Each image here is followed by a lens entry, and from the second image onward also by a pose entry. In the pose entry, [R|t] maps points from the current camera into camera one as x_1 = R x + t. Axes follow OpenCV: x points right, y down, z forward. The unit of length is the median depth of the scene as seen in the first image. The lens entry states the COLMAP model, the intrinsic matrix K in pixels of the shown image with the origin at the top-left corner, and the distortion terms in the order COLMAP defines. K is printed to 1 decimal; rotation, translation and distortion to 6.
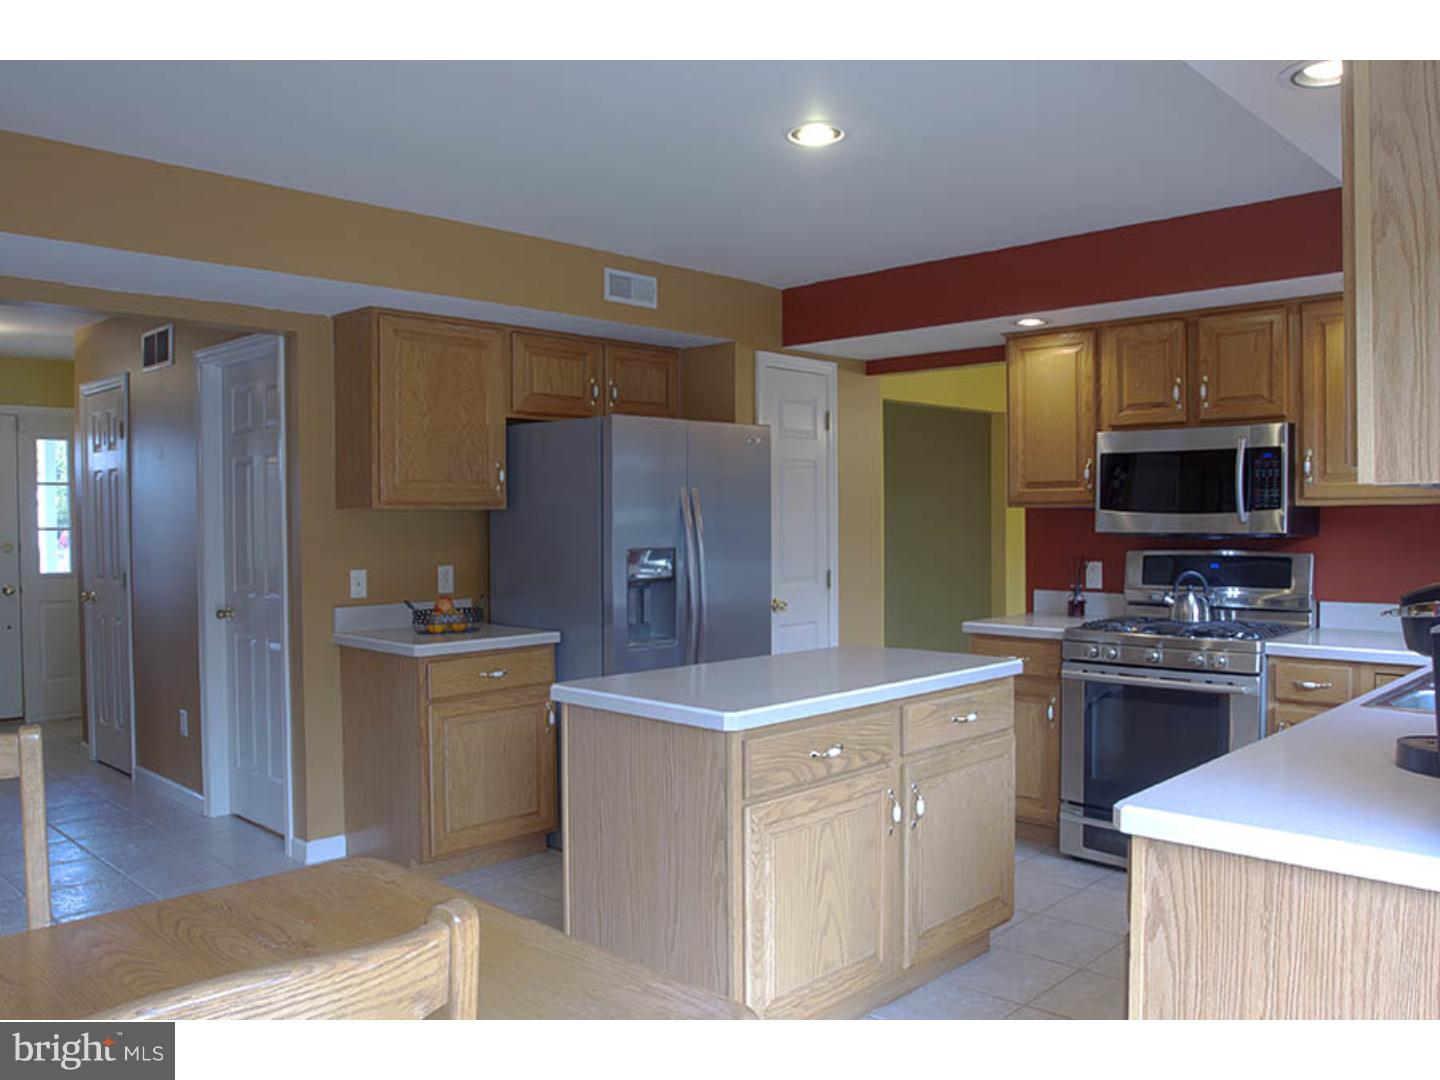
lens RADIAL K [[1121.7, 0, 720.0], [0, 1121.7, 540.0], [0, 0, 1]] dist [-0.063787, 0.005075]
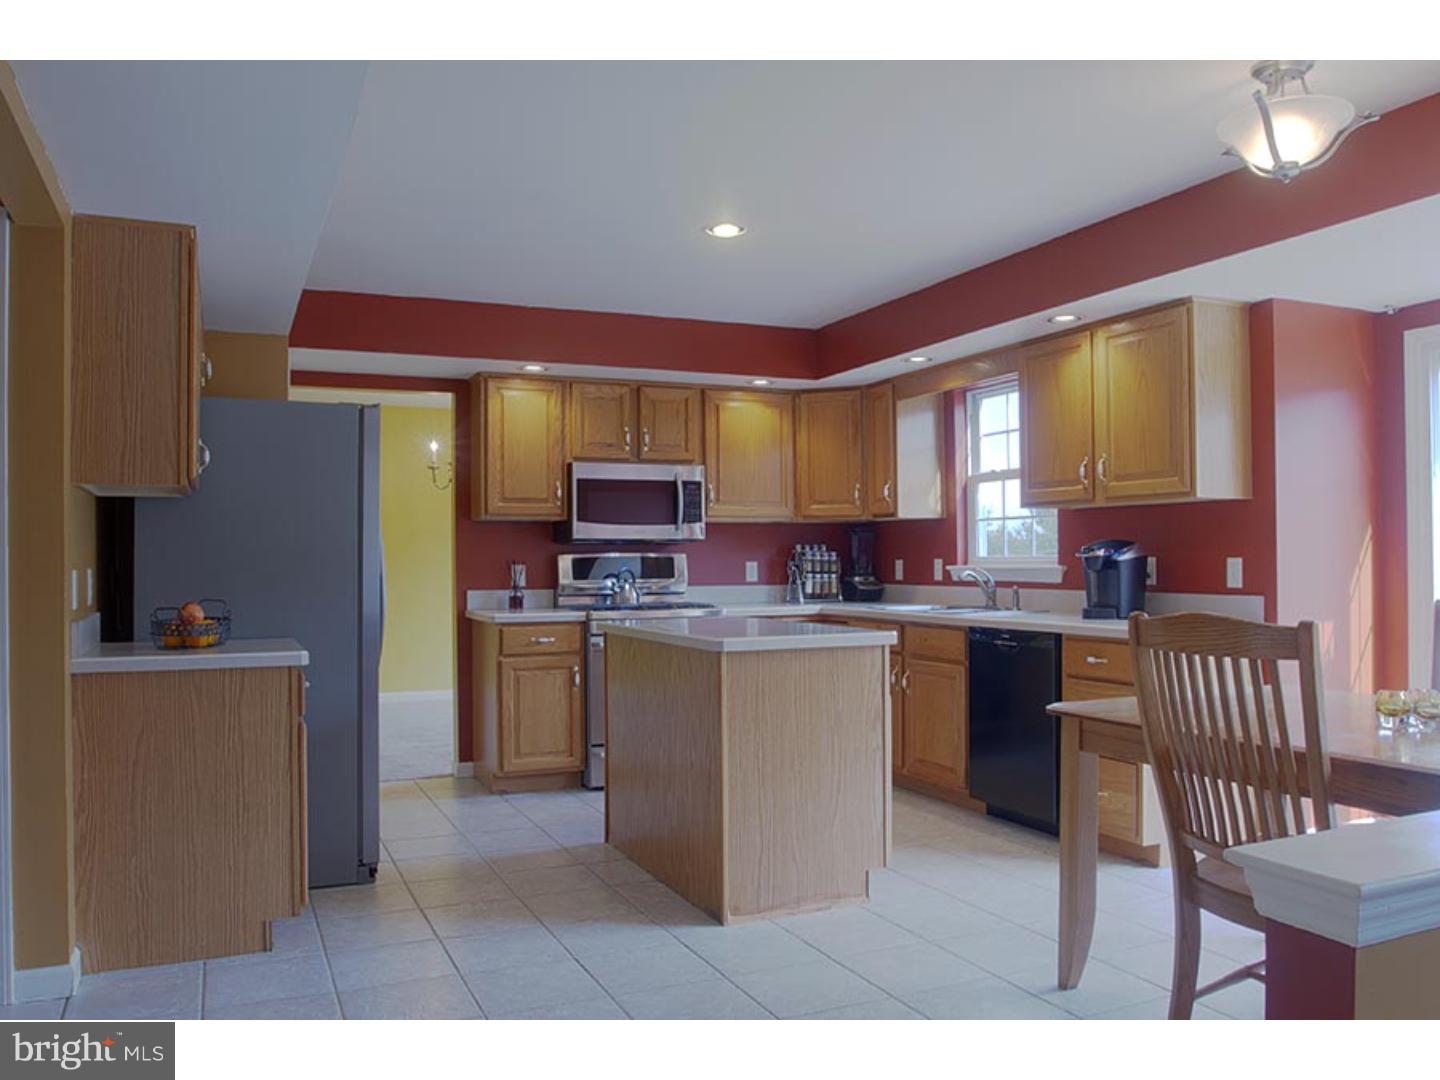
lens RADIAL K [[1167.8, 0, 720.0], [0, 1167.8, 540.0], [0, 0, 1]] dist [-0.079298, 0.008366]
pose [[0.377146, 0.016328, 0.926010, -0.891423], [0.022221, 0.999397, -0.026672, 0.035917], [-0.925887, 0.030636, 0.376555, 0.348442]]
